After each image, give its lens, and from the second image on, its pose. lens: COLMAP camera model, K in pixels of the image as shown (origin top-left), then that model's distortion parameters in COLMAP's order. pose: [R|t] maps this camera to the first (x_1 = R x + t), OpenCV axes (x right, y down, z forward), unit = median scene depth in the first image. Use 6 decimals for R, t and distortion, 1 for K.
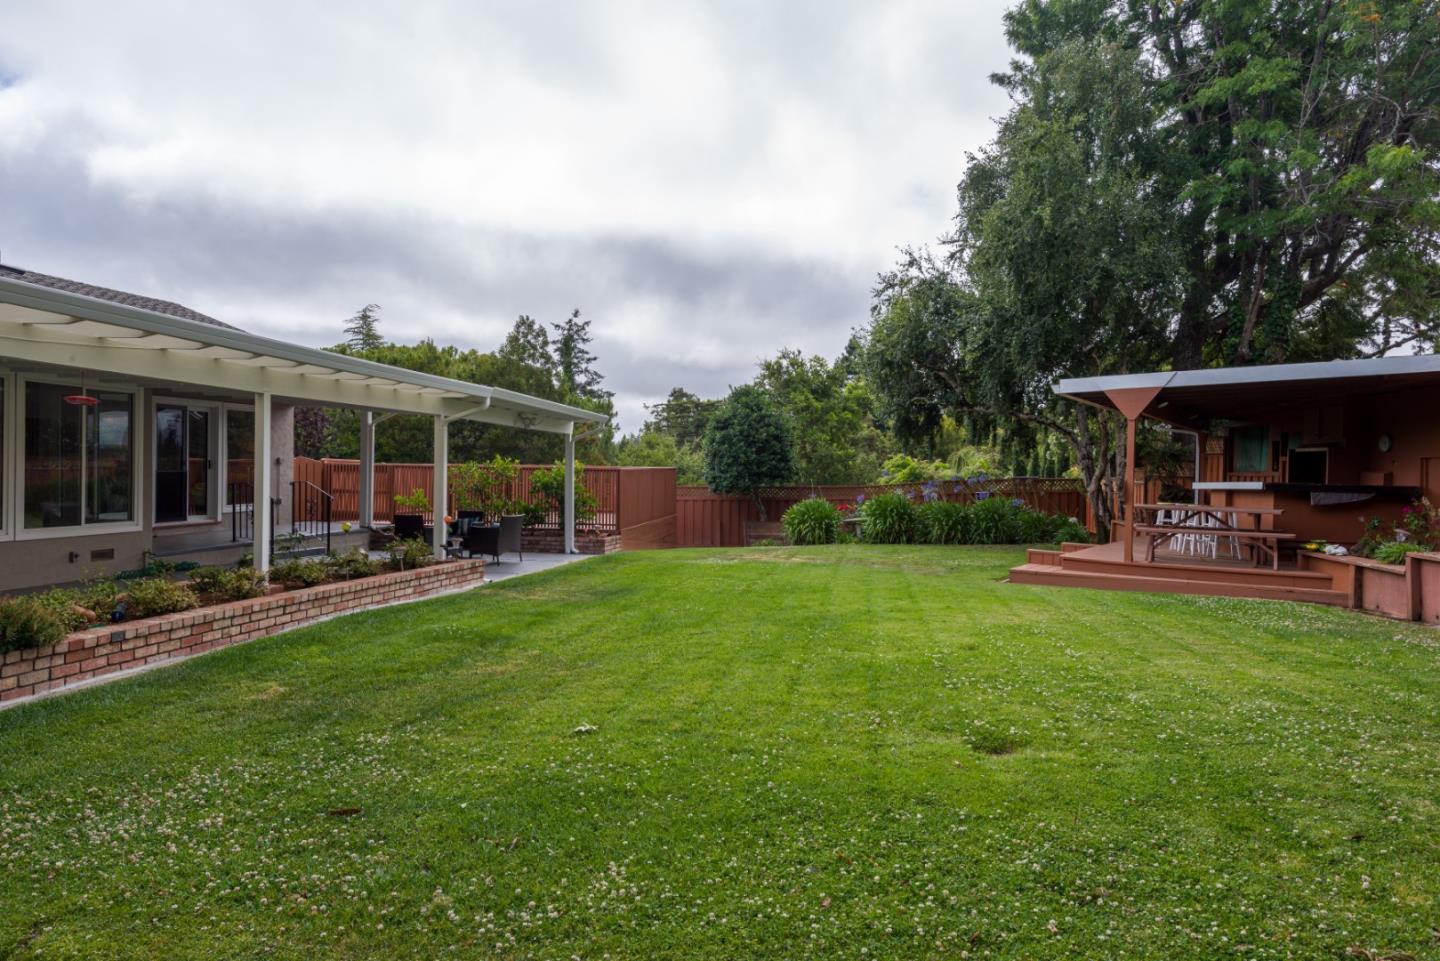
lens RADIAL K [[960.1, 0, 681.3], [0, 960.1, 479.8], [0, 0, 1]] dist [-0.001686, -0.002456]
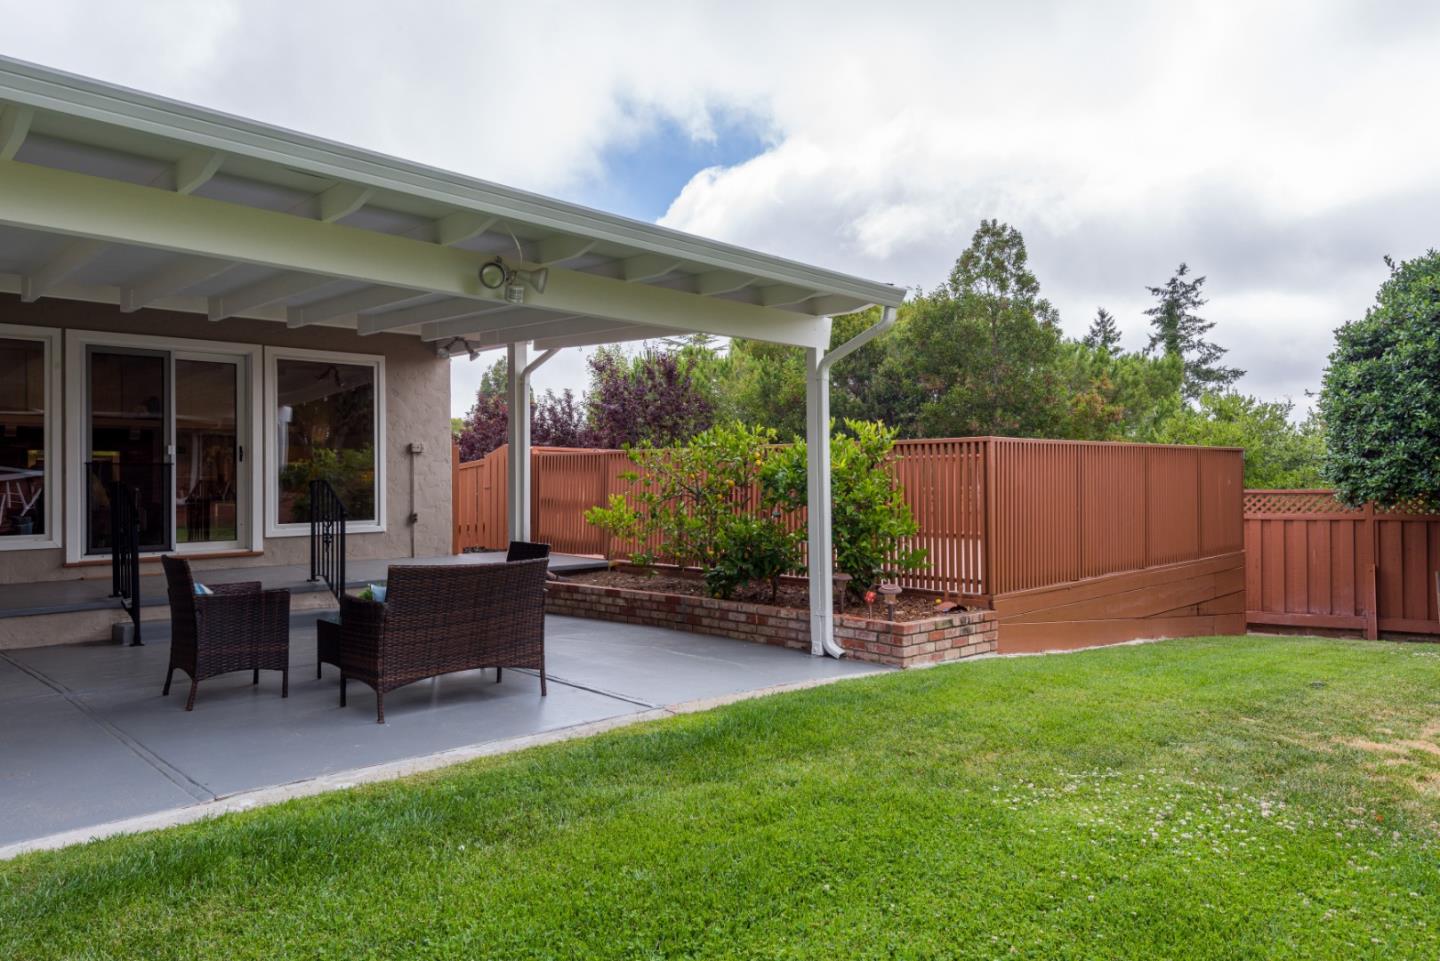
lens RADIAL K [[960.1, 0, 681.3], [0, 960.1, 479.8], [0, 0, 1]] dist [-0.001686, -0.002456]
pose [[0.804429, -0.018292, -0.593767, 0.047087], [0.007896, 0.999767, -0.020103, 0.008675], [0.593996, 0.011483, 0.804386, 0.438790]]
